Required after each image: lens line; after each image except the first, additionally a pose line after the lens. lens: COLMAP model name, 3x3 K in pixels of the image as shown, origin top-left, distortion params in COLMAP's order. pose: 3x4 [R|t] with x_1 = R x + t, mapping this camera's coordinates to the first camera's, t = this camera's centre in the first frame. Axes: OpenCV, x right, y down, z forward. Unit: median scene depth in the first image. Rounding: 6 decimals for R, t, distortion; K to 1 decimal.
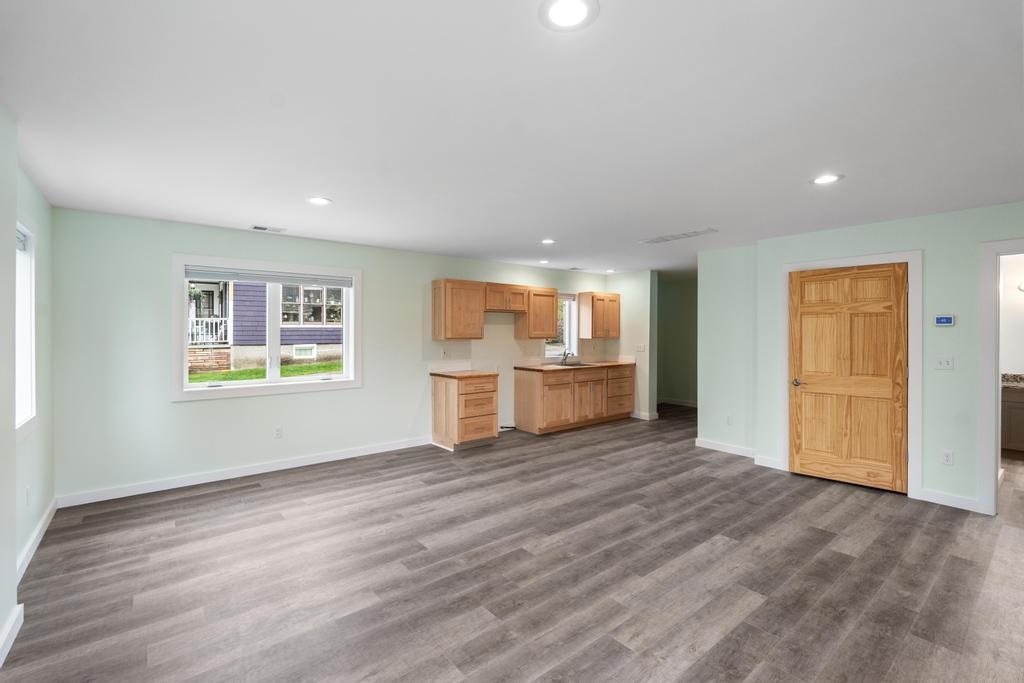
lens RADIAL K [[450.6, 0, 515.6], [0, 450.6, 335.8], [0, 0, 1]] dist [-0.005111, 0.000977]
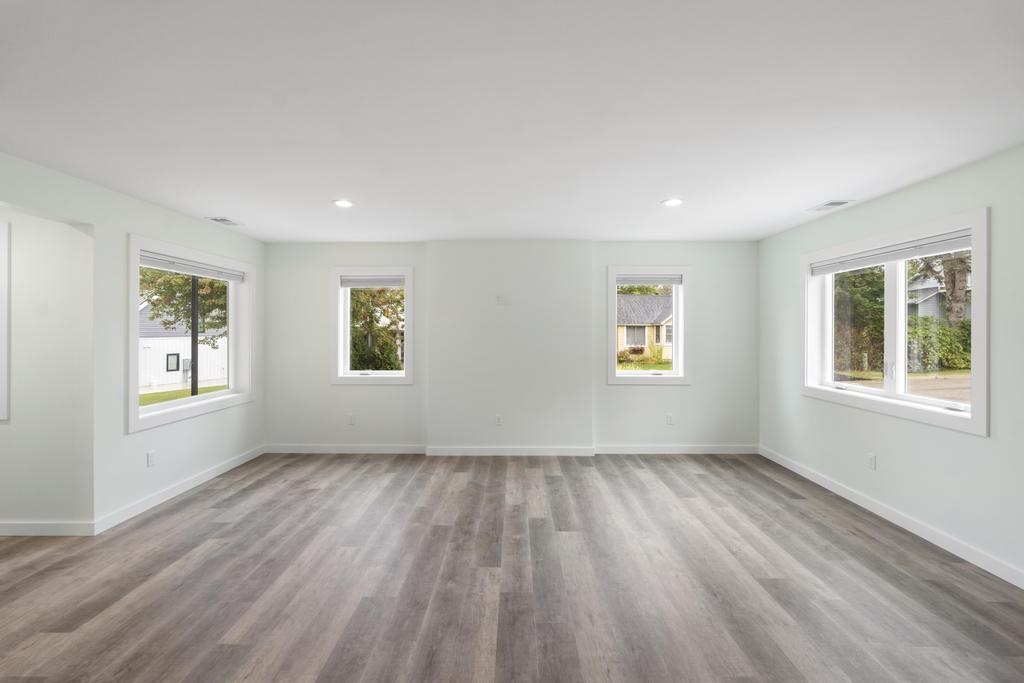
lens RADIAL K [[450.6, 0, 508.8], [0, 450.6, 329.5], [0, 0, 1]] dist [-0.005111, 0.000977]
pose [[-0.645972, -0.000153, -0.763361, 0.606332], [-0.007086, 0.999958, 0.005796, -0.010314], [0.763328, 0.009154, -0.645946, 1.395647]]
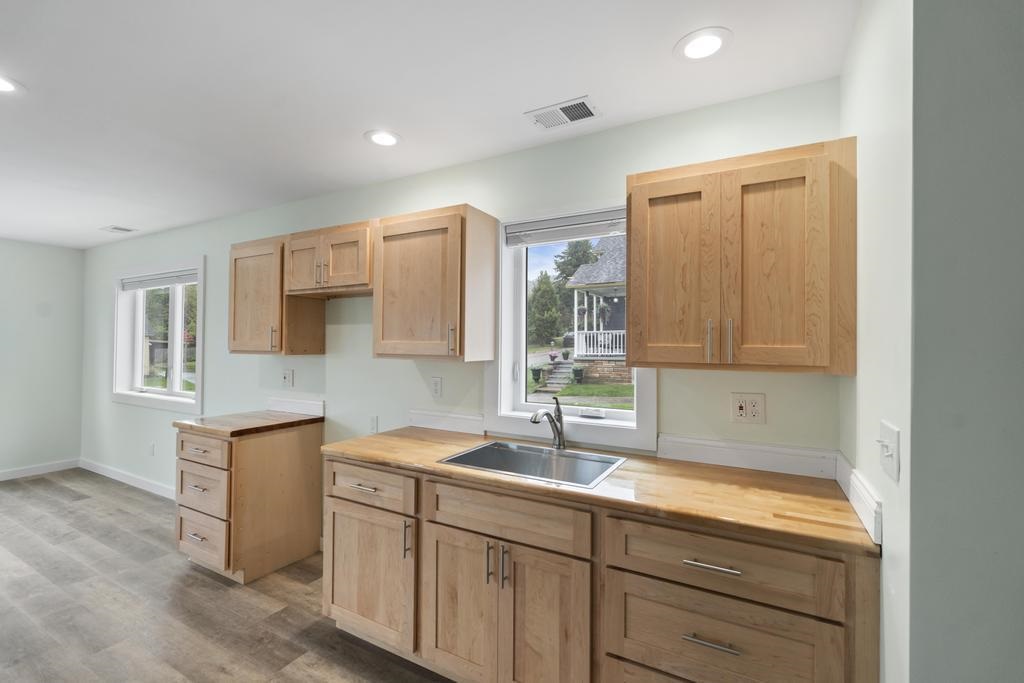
lens RADIAL K [[450.6, 0, 509.3], [0, 450.6, 337.1], [0, 0, 1]] dist [-0.005111, 0.000977]
pose [[0.367413, -0.012128, -0.929979, 0.800685], [-0.014301, 0.999723, -0.018687, -0.008899], [0.929948, 0.020165, 0.367138, 1.827735]]
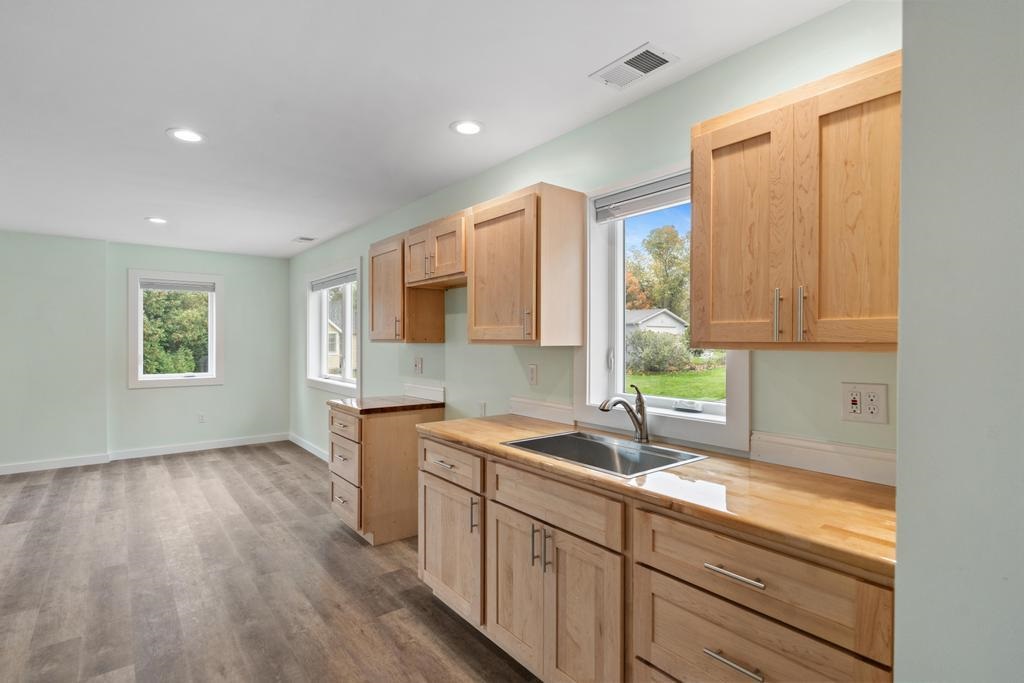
lens RADIAL K [[502.0, 0, 509.9], [0, 502.0, 344.3], [0, 0, 1]] dist [-0.003691, -0.000421]
pose [[-0.019624, 0.007611, -0.999778, 0.872919], [-0.009698, 0.999923, 0.007802, 0.007509], [0.999760, 0.009849, -0.019549, 1.973991]]
